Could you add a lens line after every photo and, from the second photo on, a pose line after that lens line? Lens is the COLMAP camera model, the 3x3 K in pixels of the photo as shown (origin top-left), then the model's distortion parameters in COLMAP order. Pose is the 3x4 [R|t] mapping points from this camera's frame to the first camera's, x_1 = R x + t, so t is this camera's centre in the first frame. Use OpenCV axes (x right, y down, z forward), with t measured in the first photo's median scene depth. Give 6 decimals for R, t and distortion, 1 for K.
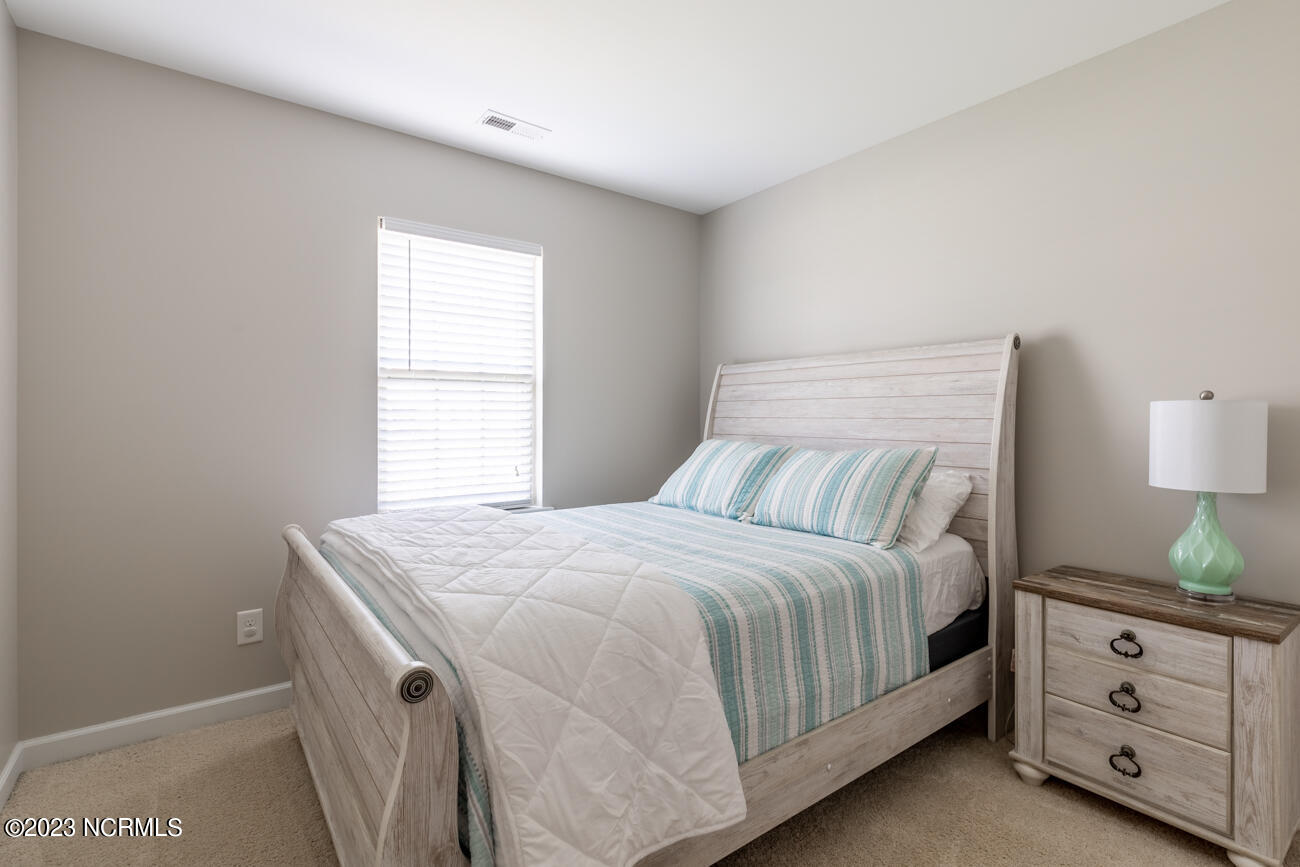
lens RADIAL K [[603.4, 0, 650.5], [0, 603.4, 412.2], [0, 0, 1]] dist [-0.000044, 0.000030]
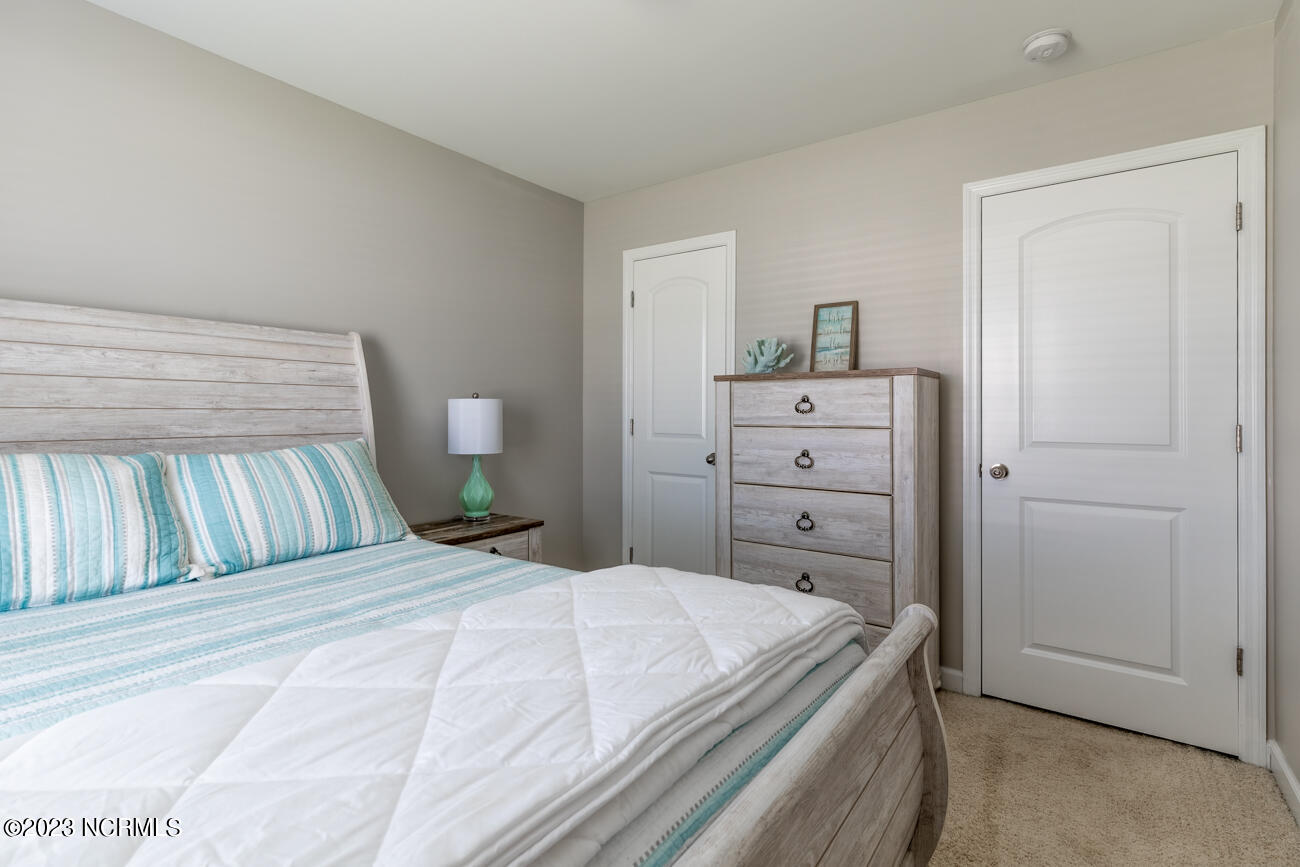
lens RADIAL K [[603.4, 0, 650.5], [0, 603.4, 412.2], [0, 0, 1]] dist [-0.000044, 0.000030]
pose [[-0.299068, -0.002278, 0.954229, -0.576789], [-0.011029, 0.999939, -0.001070, 0.009741], [-0.954168, -0.010845, -0.299075, 0.772377]]
